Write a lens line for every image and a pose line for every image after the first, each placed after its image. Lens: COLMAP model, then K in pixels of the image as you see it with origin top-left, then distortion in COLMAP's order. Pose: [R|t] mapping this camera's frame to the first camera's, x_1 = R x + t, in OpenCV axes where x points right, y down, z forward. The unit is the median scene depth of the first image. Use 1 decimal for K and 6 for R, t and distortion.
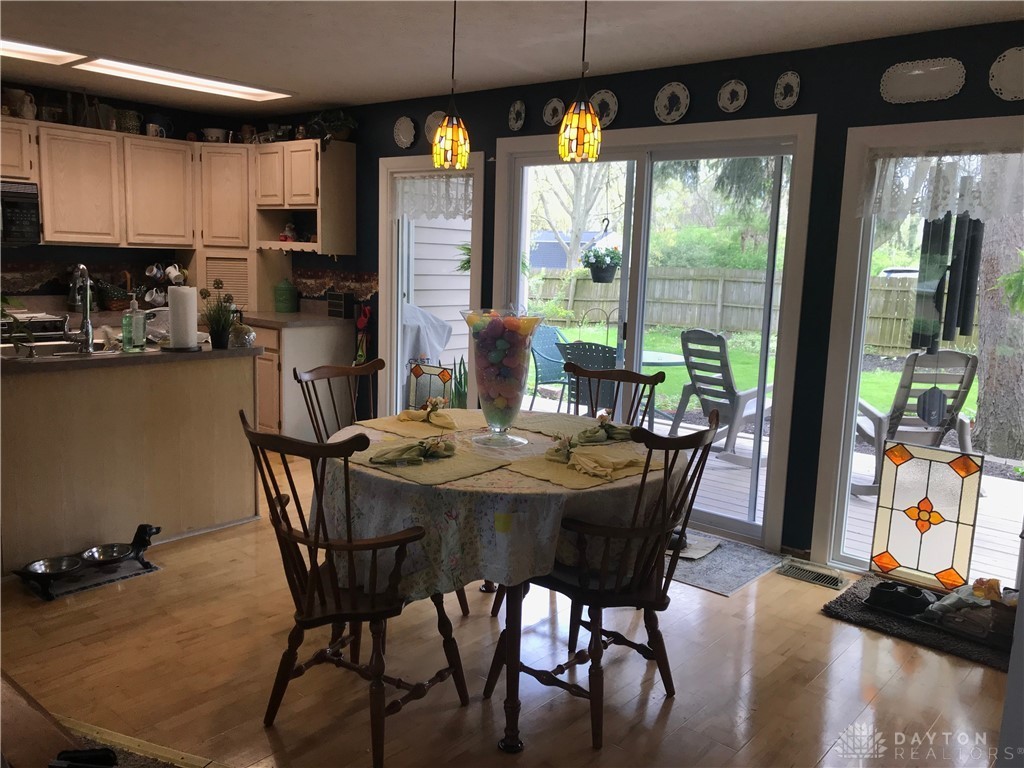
lens RADIAL K [[834.6, 0, 512.0], [0, 834.6, 384.0], [0, 0, 1]] dist [0.000507, 0.004008]
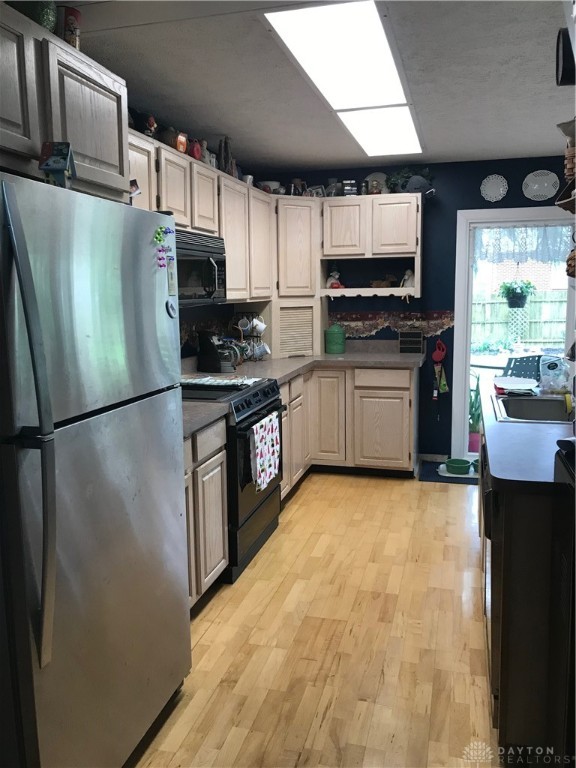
lens RADIAL K [[621.2, 0, 288.0], [0, 621.2, 384.0], [0, 0, 1]] dist [0.074478, -0.135699]
pose [[0.904058, -0.113497, 0.412065, -0.726127], [0.113492, 0.993235, 0.024573, -0.080000], [-0.412067, 0.024551, 0.910823, 0.312715]]
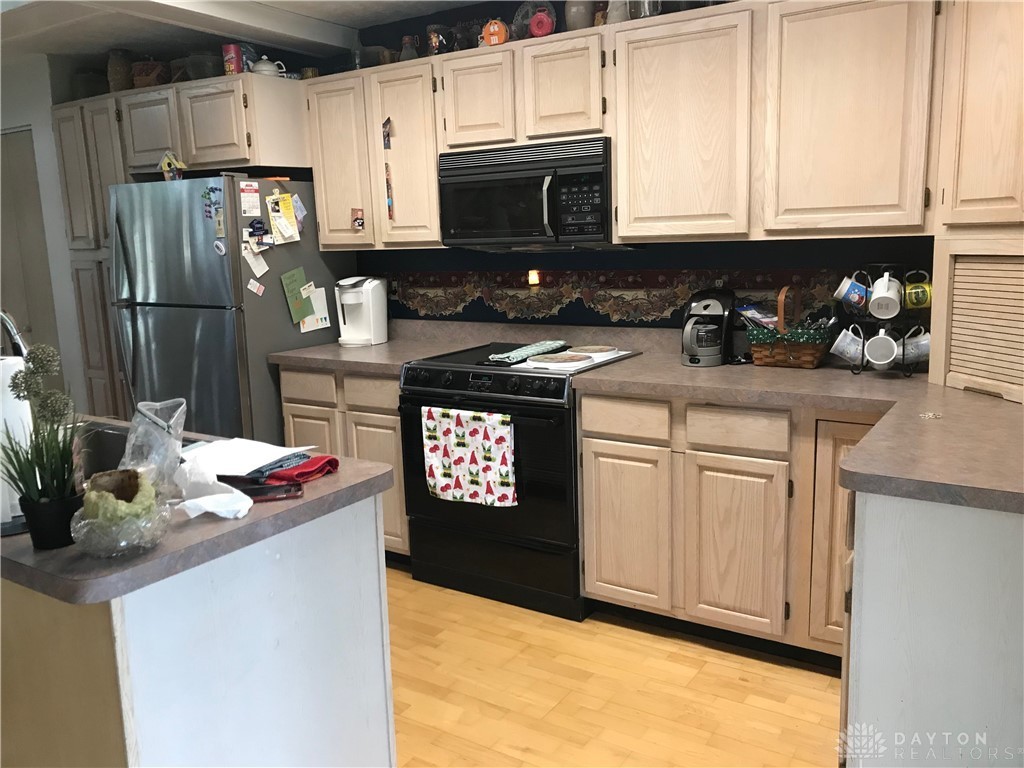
lens RADIAL K [[828.3, 0, 512.0], [0, 828.3, 384.0], [0, 0, 1]] dist [0.074478, -0.135699]
pose [[0.127206, 0.130672, -0.983231, 0.006837], [-0.120885, 0.985937, 0.115392, -0.118656], [0.984482, 0.104179, 0.141213, 0.789995]]
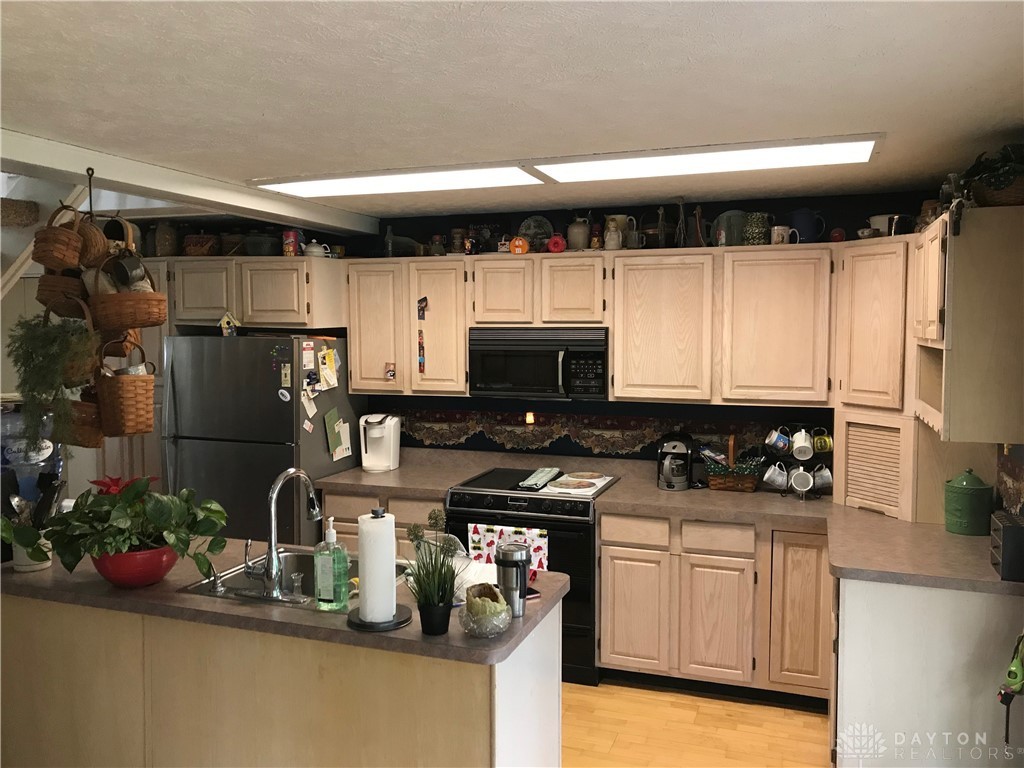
lens RADIAL K [[826.6, 0, 512.0], [0, 826.6, 384.0], [0, 0, 1]] dist [0.119639, -0.366692]
pose [[0.351861, 0.027969, -0.935634, 0.135384], [-0.131756, 0.991082, -0.019923, -0.142597], [0.926733, 0.130286, 0.352408, 0.578951]]
